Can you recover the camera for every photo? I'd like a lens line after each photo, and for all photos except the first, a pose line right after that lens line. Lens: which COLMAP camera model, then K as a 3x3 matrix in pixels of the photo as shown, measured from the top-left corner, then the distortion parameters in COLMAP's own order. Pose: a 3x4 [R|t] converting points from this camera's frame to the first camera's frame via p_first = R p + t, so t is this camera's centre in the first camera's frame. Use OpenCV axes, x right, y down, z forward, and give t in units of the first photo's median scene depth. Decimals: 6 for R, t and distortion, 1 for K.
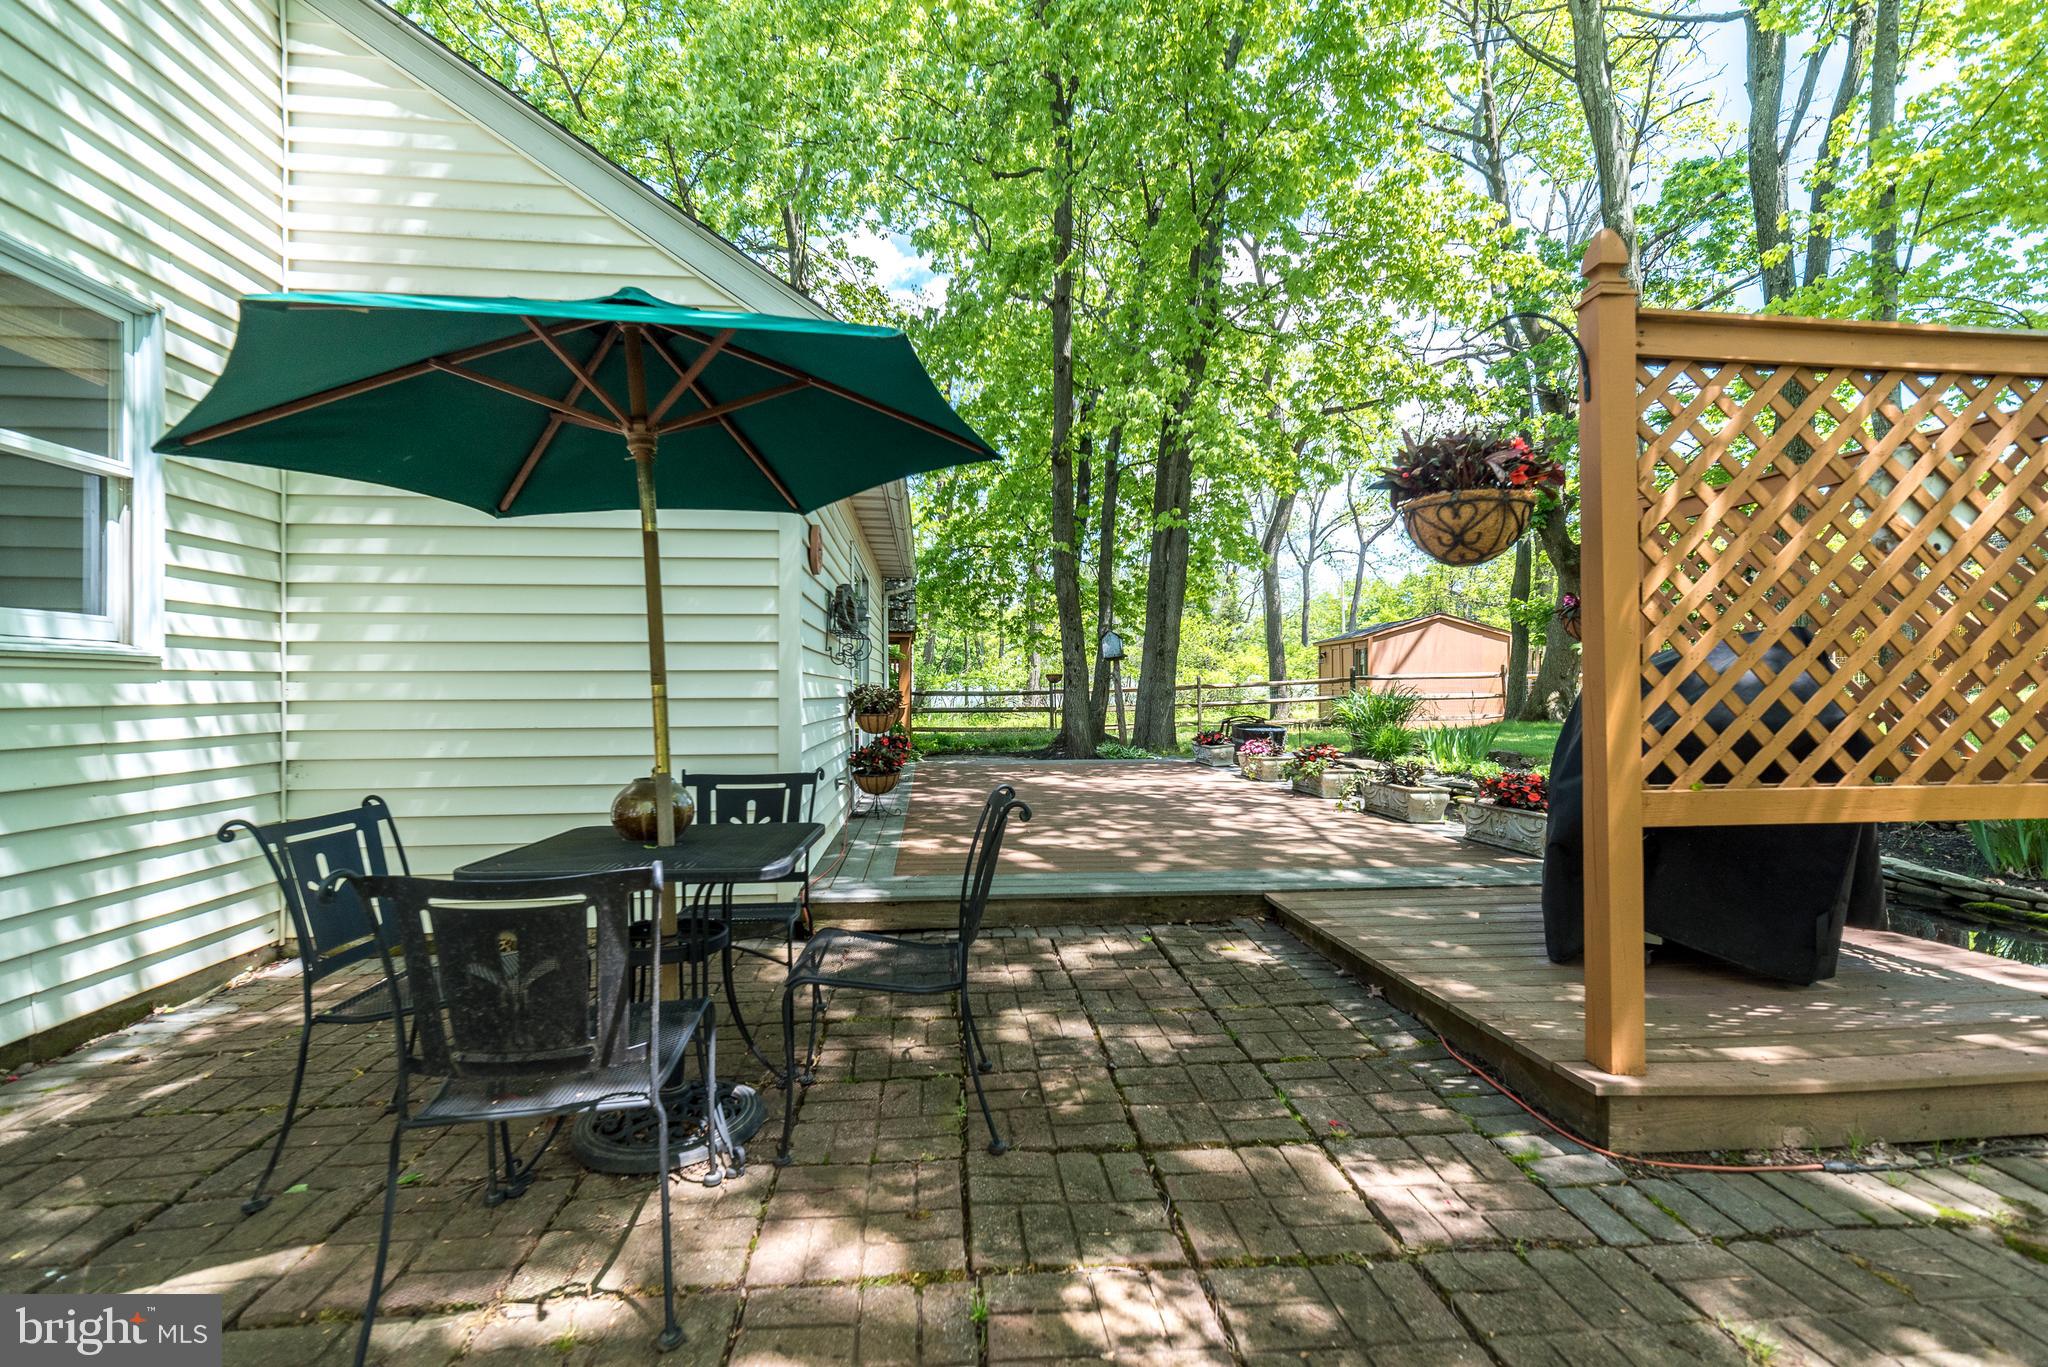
lens RADIAL K [[892.8, 0, 1014.2], [0, 892.8, 684.0], [0, 0, 1]] dist [0.009526, -0.000329]
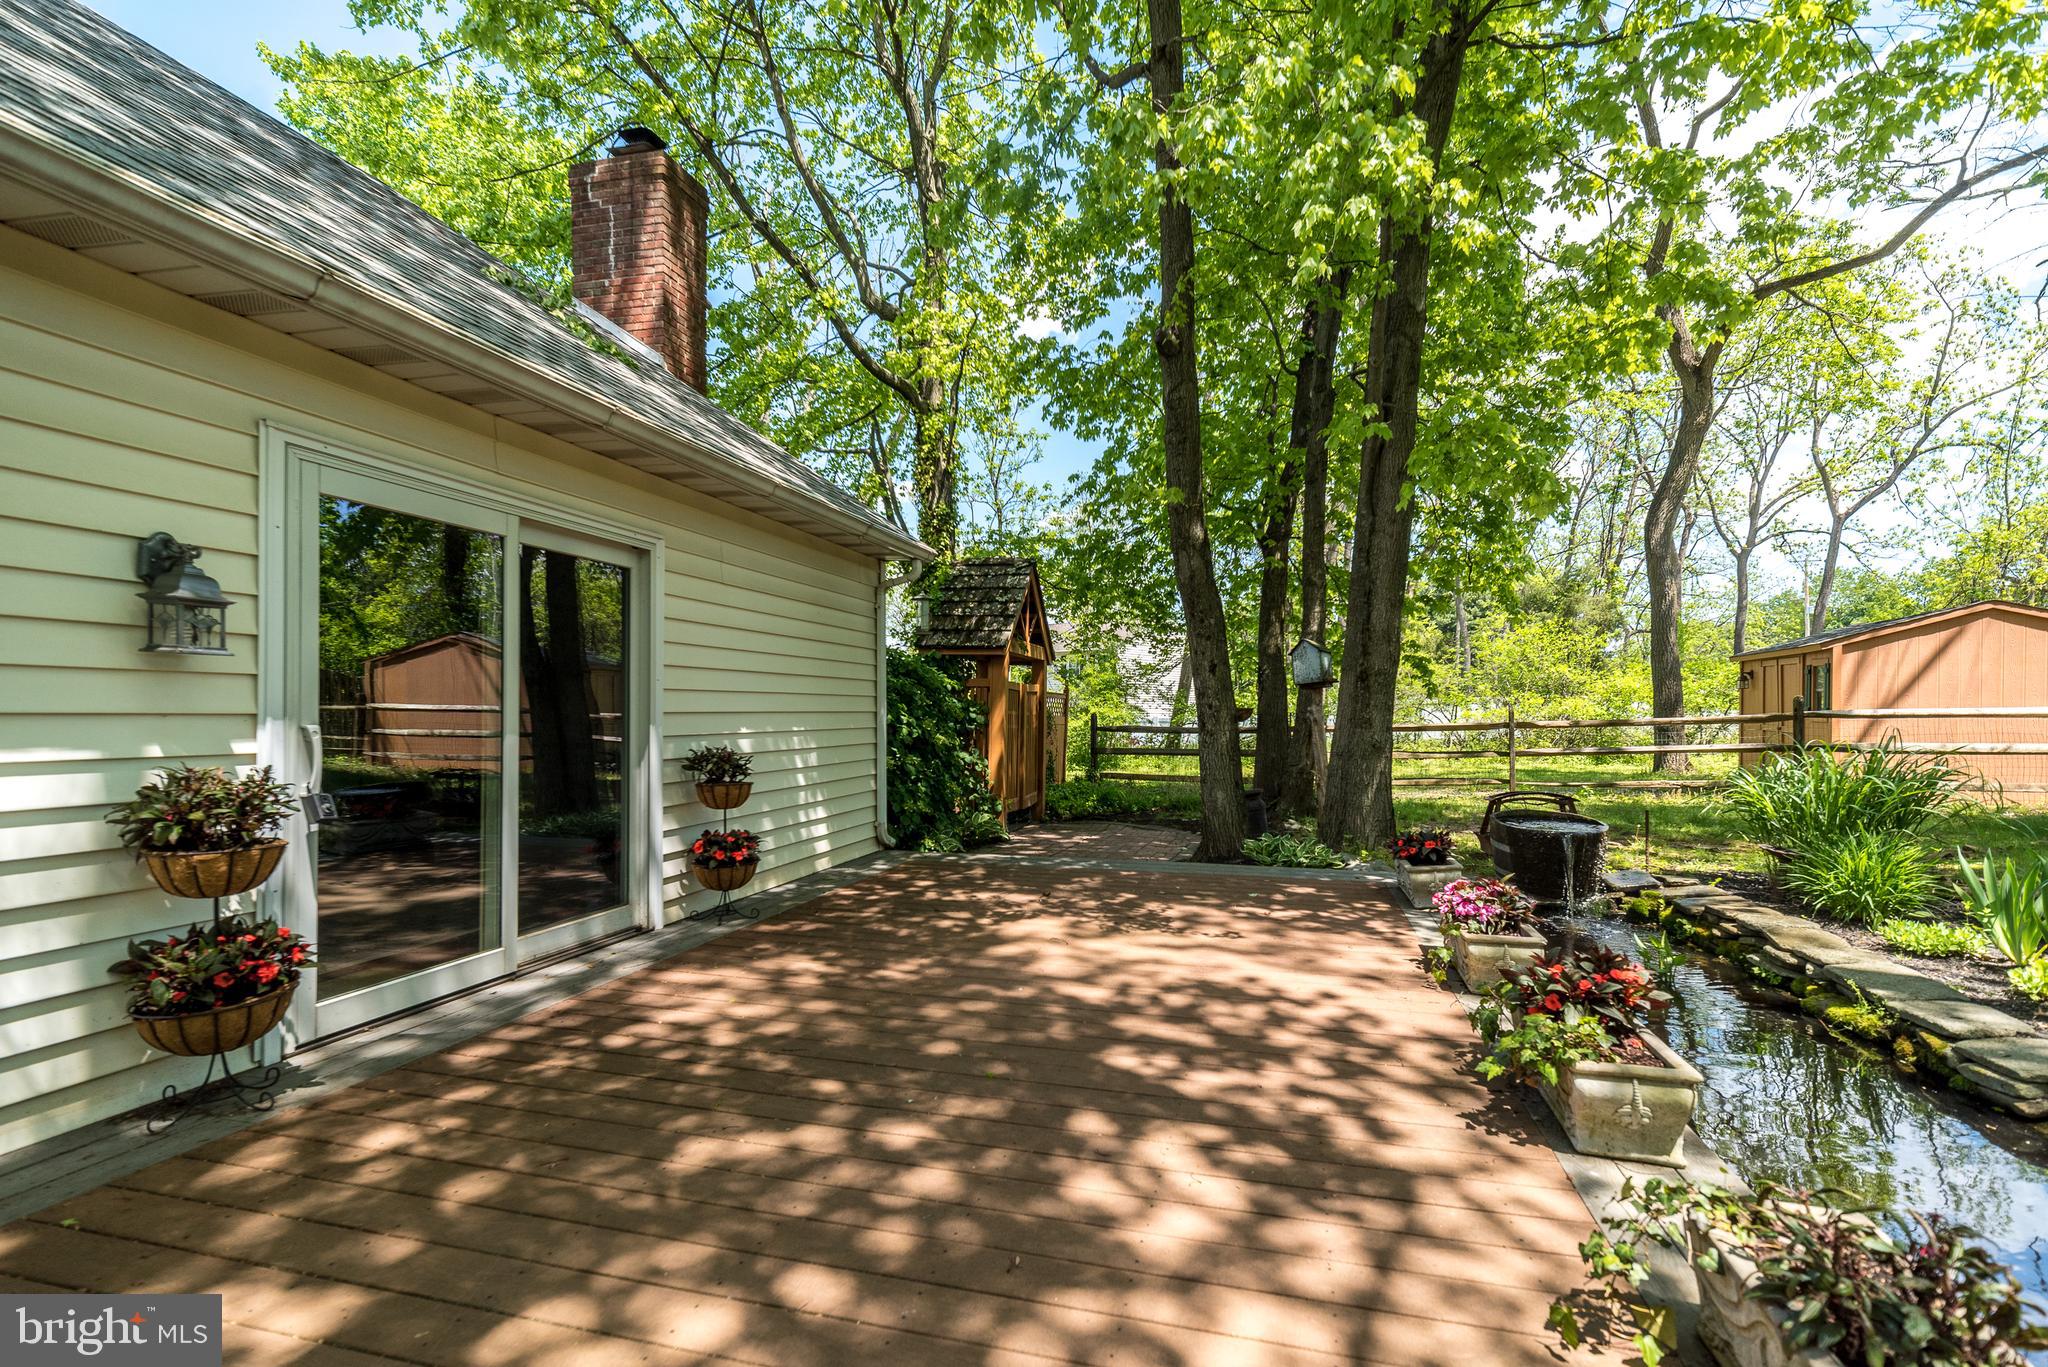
lens RADIAL K [[892.8, 0, 1042.8], [0, 892.8, 718.9], [0, 0, 1]] dist [0.009526, -0.000329]
pose [[0.938065, 0.009241, -0.346335, 0.106825], [-0.003912, 0.999863, 0.016081, -0.011067], [0.346436, -0.013730, 0.937973, 0.247611]]
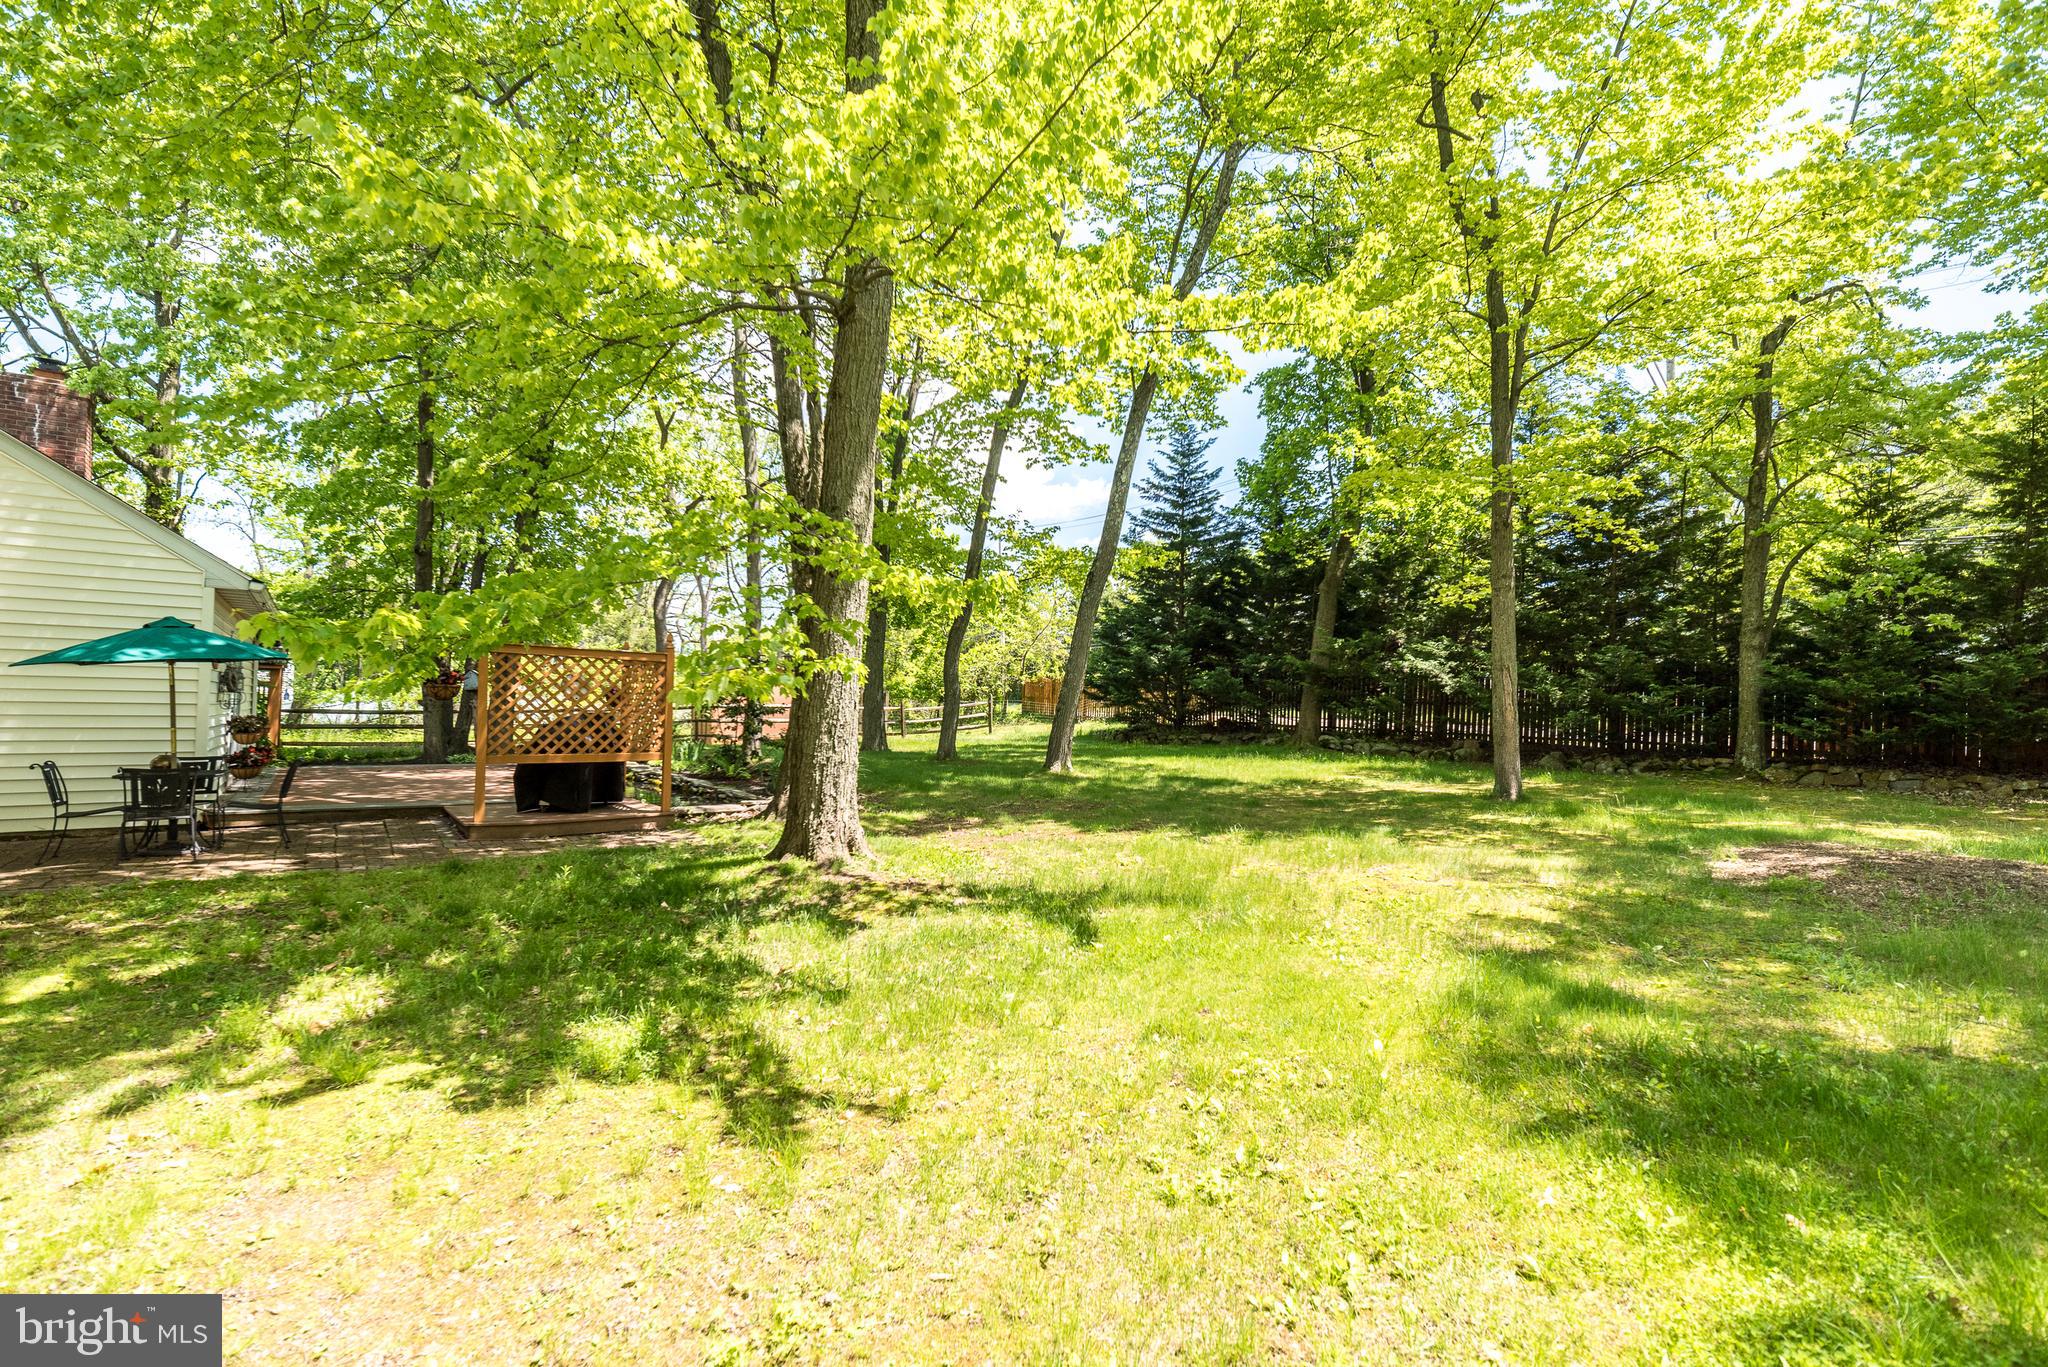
lens RADIAL K [[892.8, 0, 1021.1], [0, 892.8, 694.9], [0, 0, 1]] dist [0.009526, -0.000329]
pose [[0.845334, 0.027055, 0.533553, 0.062799], [-0.024214, 0.999631, -0.012325, -0.018695], [-0.533690, -0.002501, 0.845677, -0.442001]]
